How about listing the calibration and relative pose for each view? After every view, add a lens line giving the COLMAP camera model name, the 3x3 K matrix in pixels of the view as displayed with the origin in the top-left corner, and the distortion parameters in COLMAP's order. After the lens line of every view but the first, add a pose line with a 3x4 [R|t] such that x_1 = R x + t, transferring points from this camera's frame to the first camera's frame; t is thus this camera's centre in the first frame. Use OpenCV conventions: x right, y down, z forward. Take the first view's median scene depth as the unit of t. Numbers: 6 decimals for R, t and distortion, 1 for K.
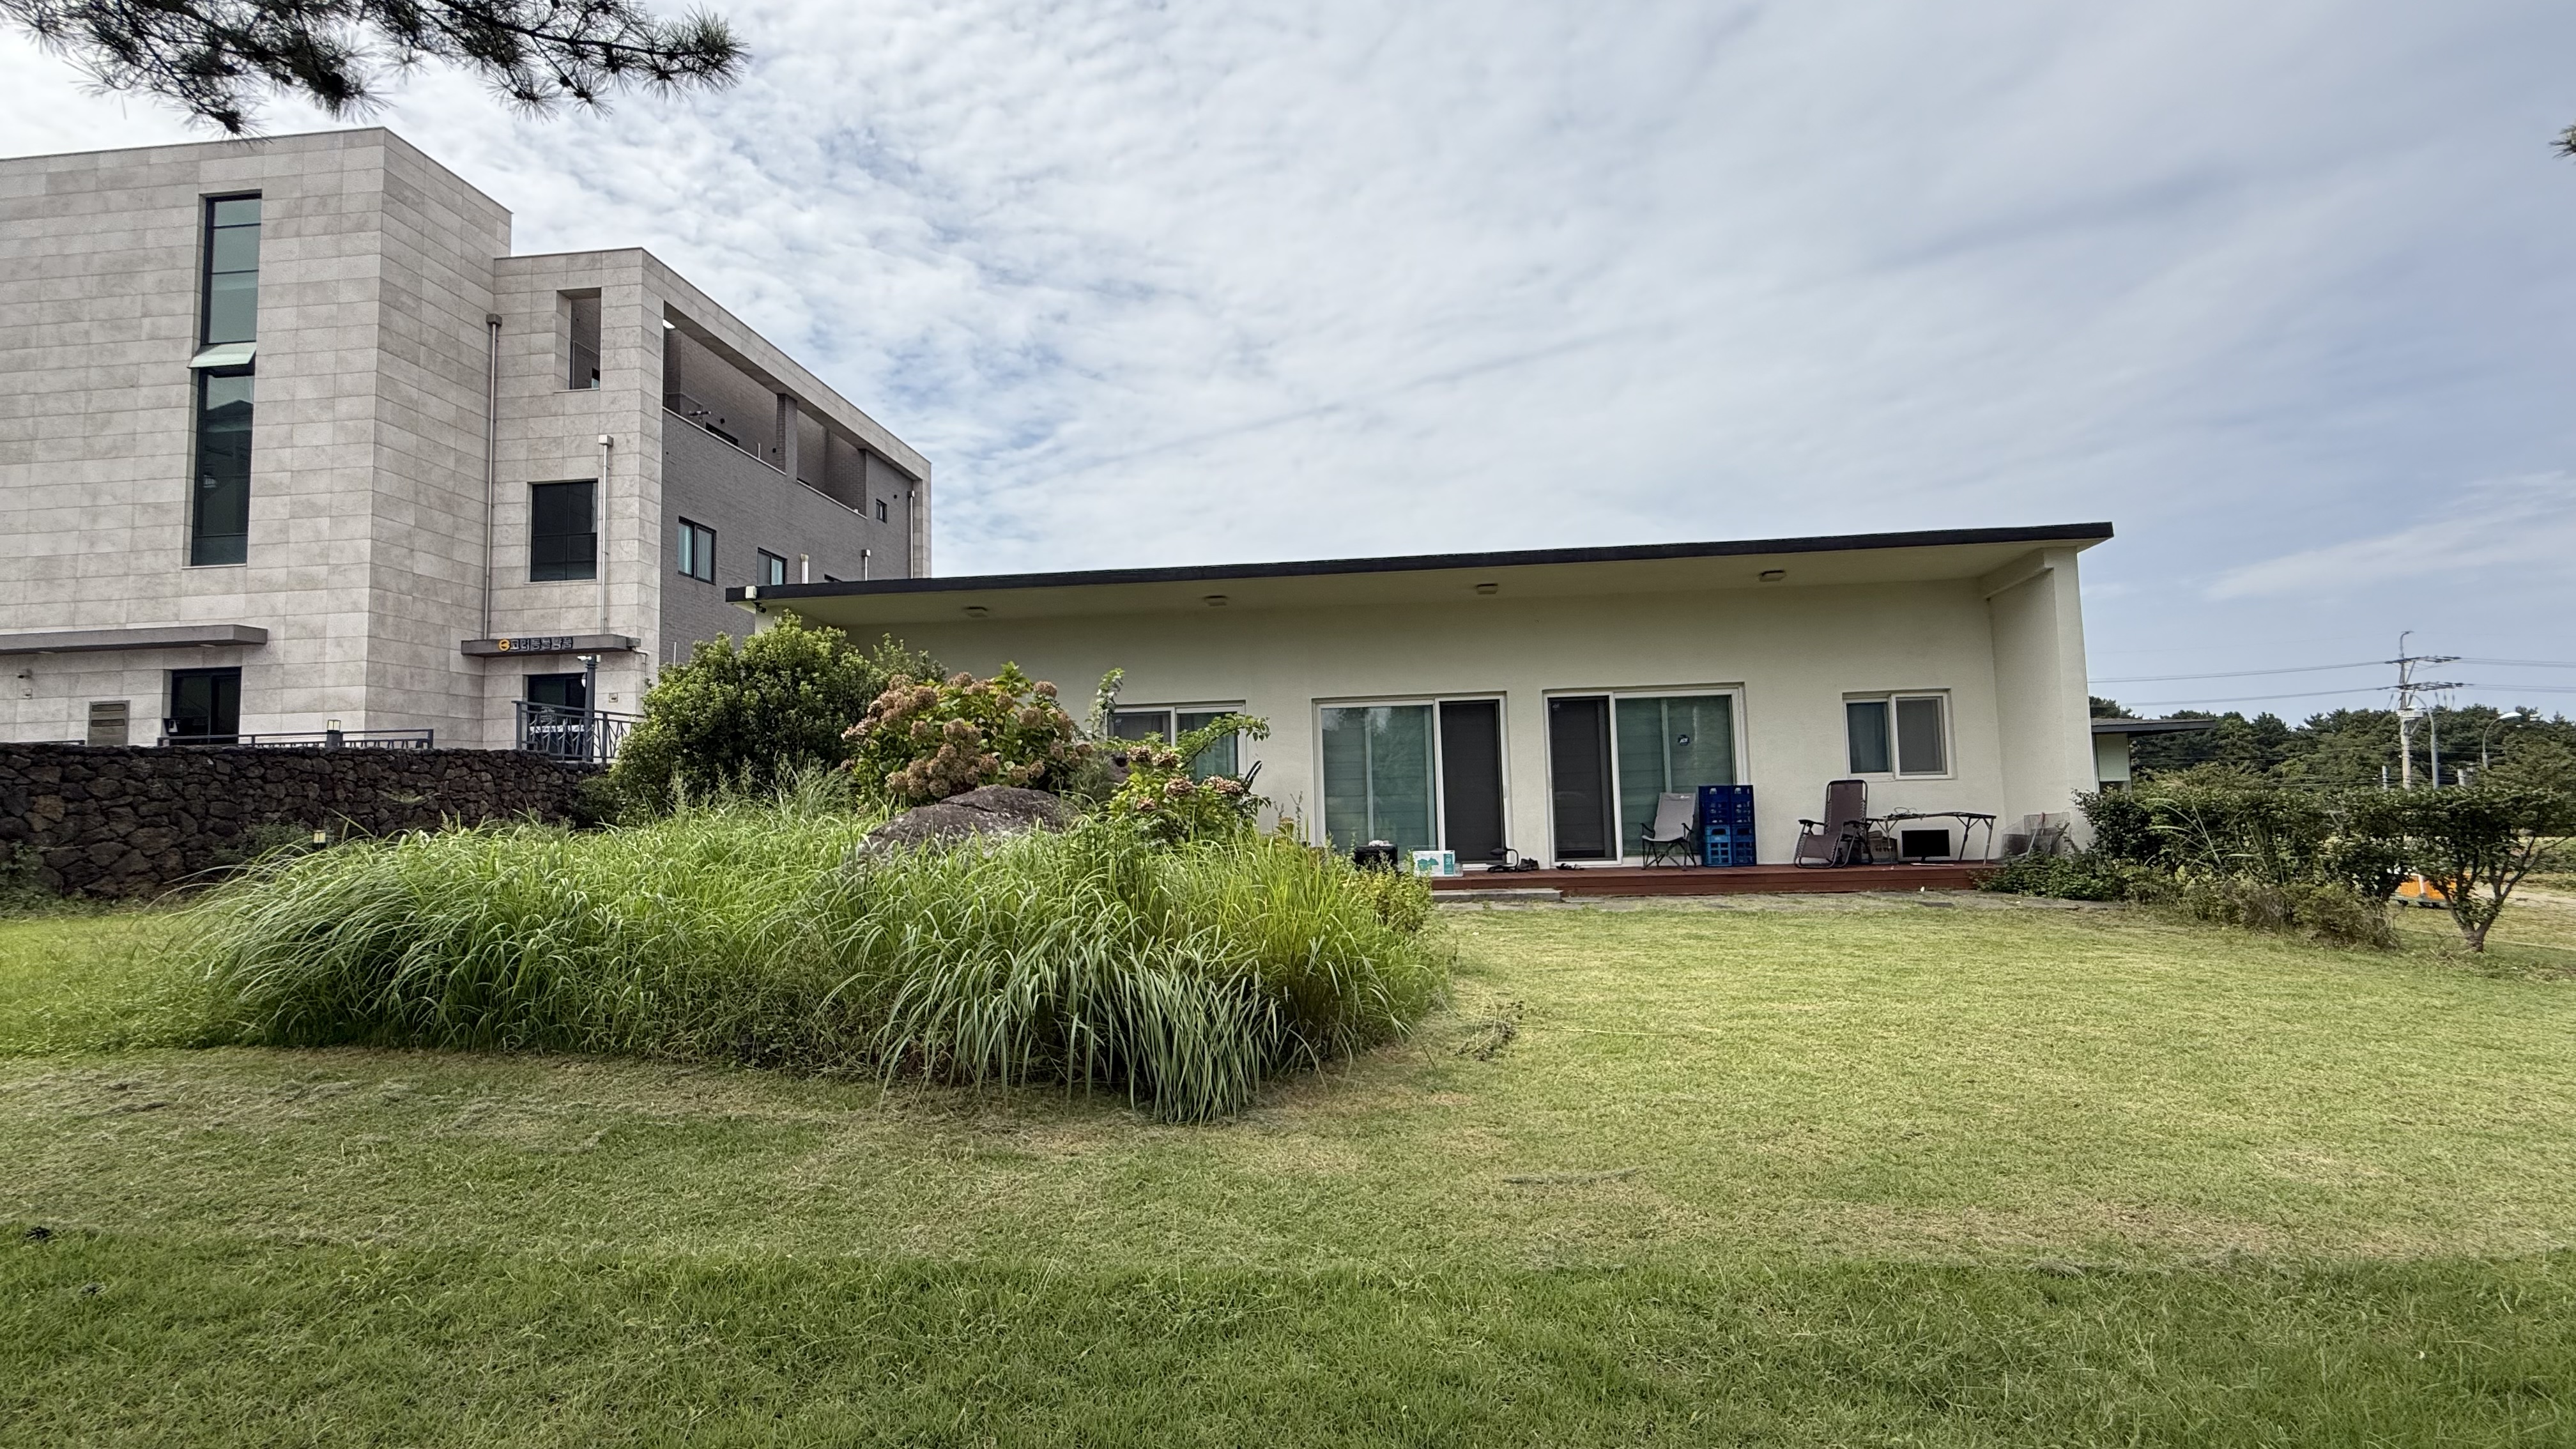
lens RADIAL K [[1039.4, 0, 1288.0], [0, 1039.4, 723.0], [0, 0, 1]] dist [0.001540, -0.000227]
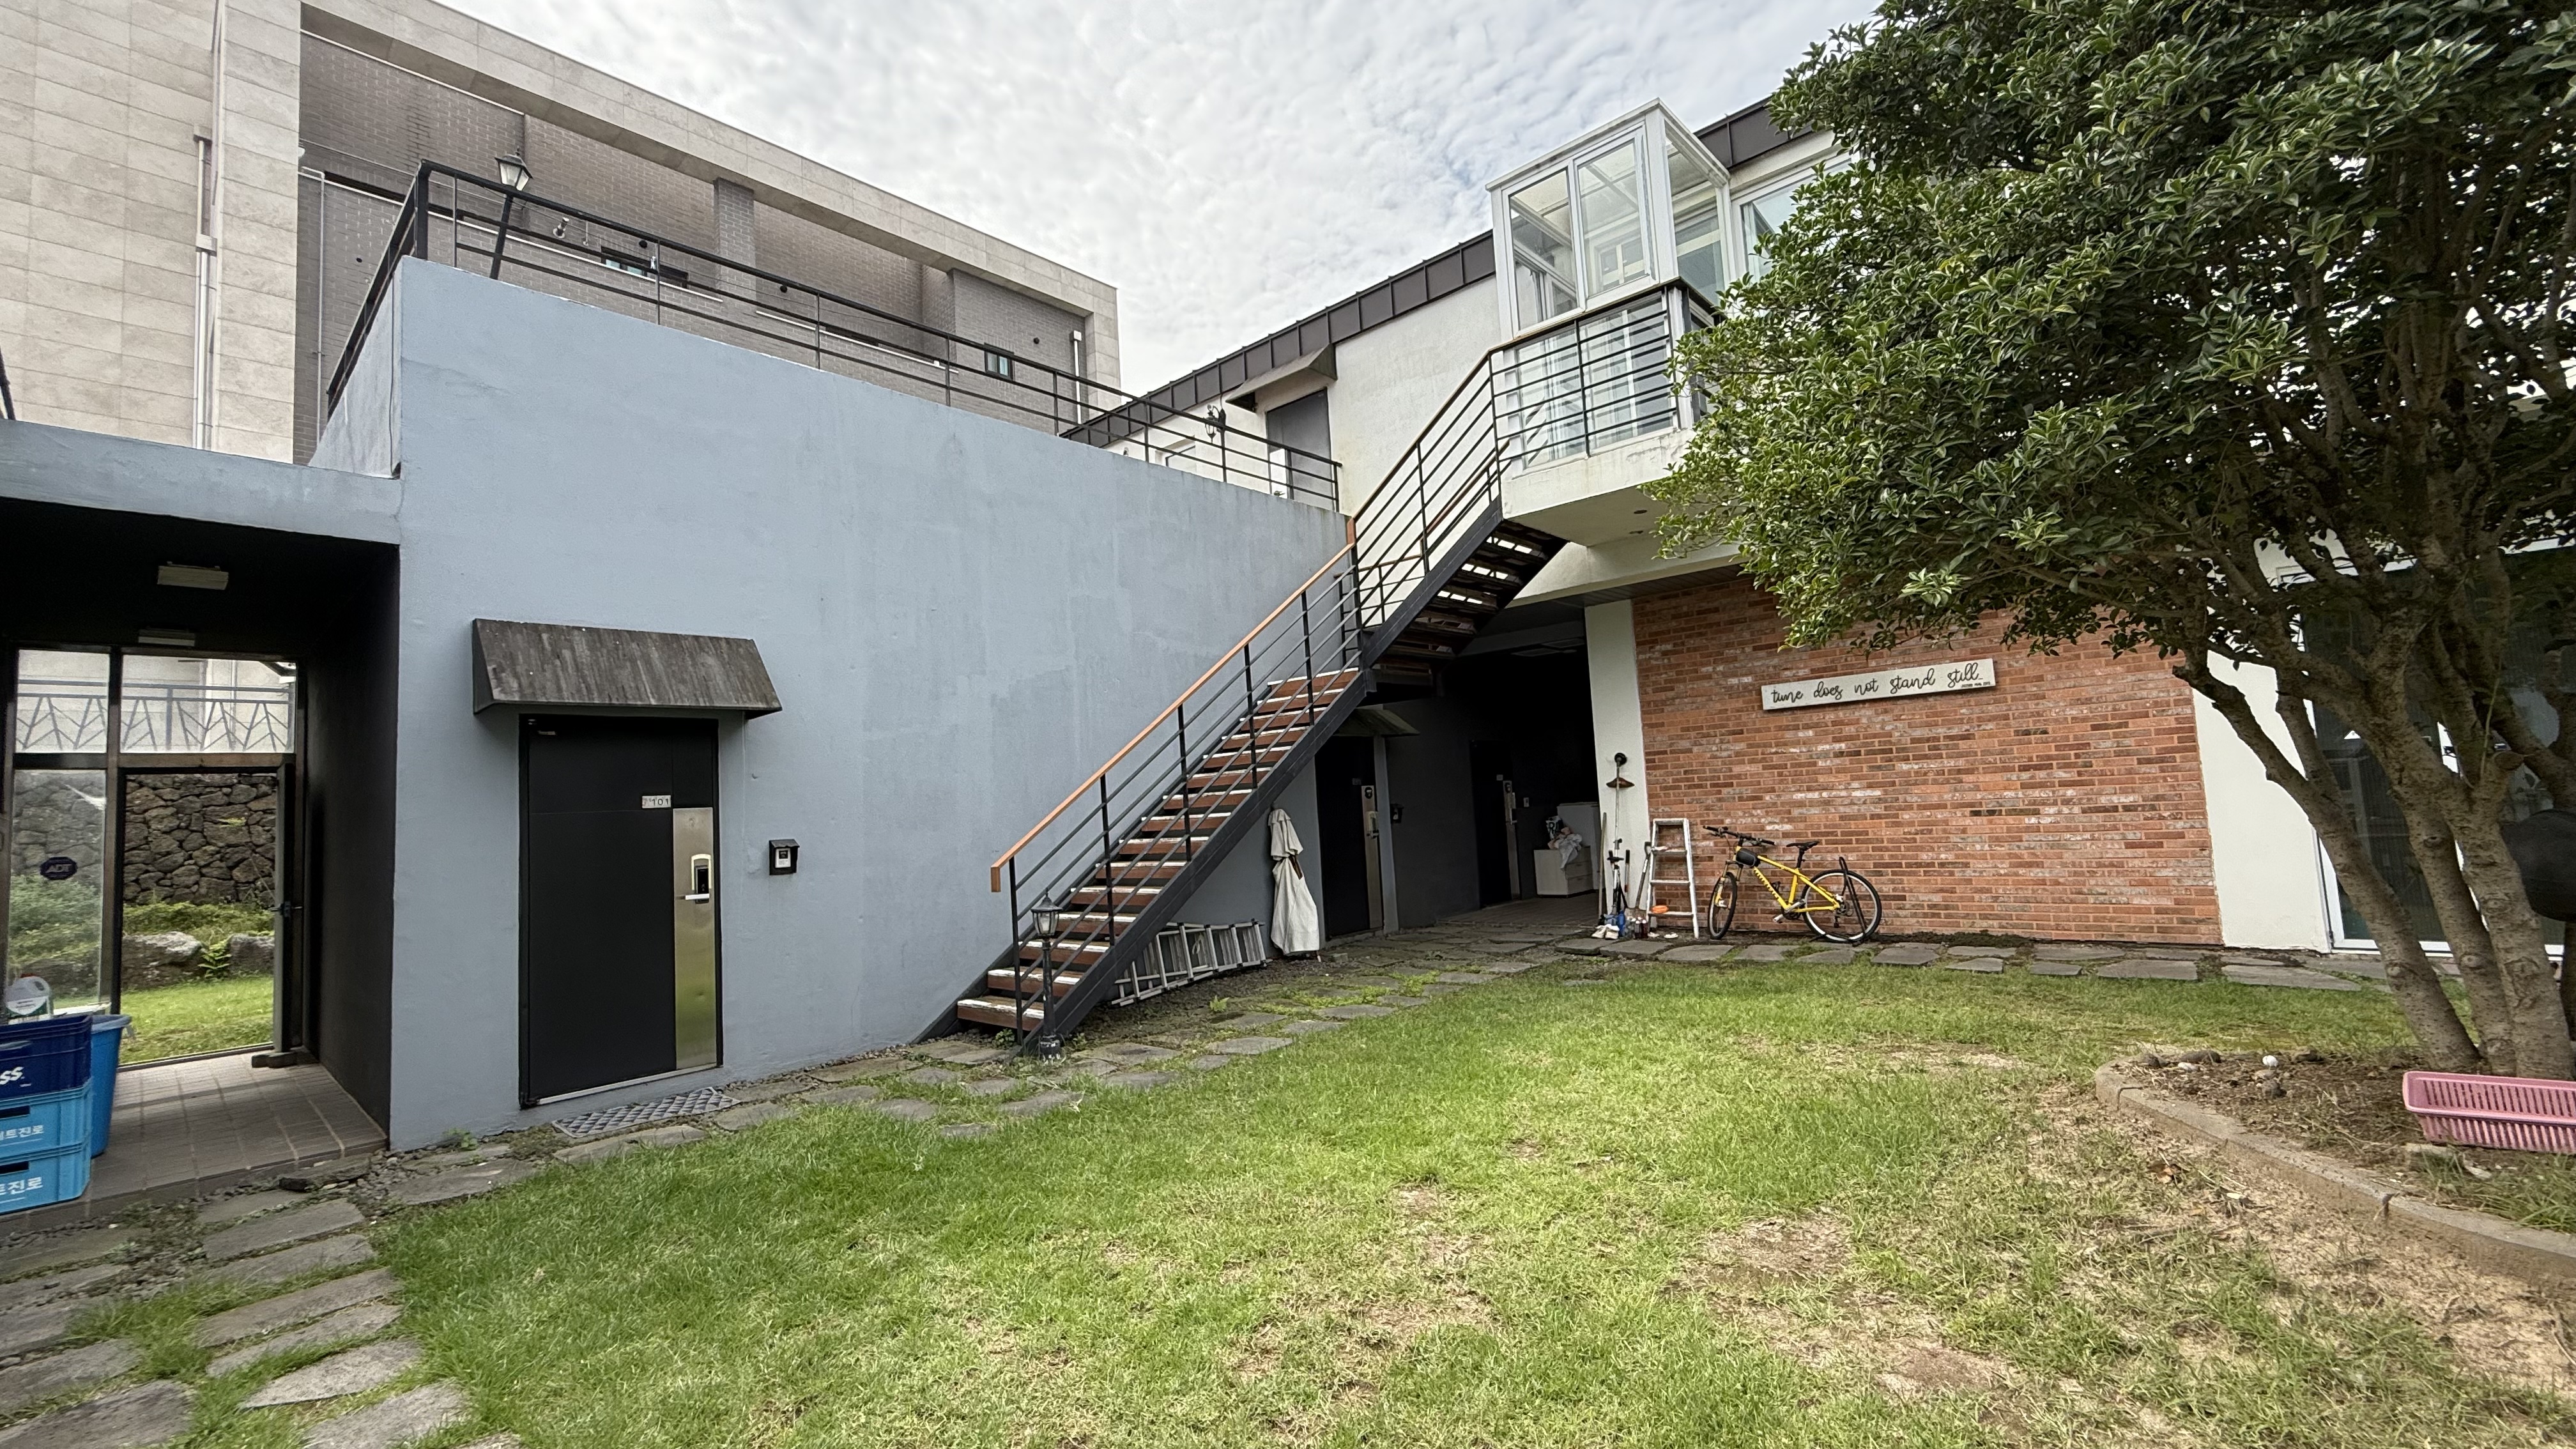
lens RADIAL K [[1039.4, 0, 1287.3], [0, 1039.4, 724.5], [0, 0, 1]] dist [0.001540, -0.000227]
pose [[0.796327, -0.064121, -0.601459, 0.209643], [0.072350, 0.997324, -0.010533, 0.064306], [0.600524, -0.035128, 0.798835, 0.906681]]
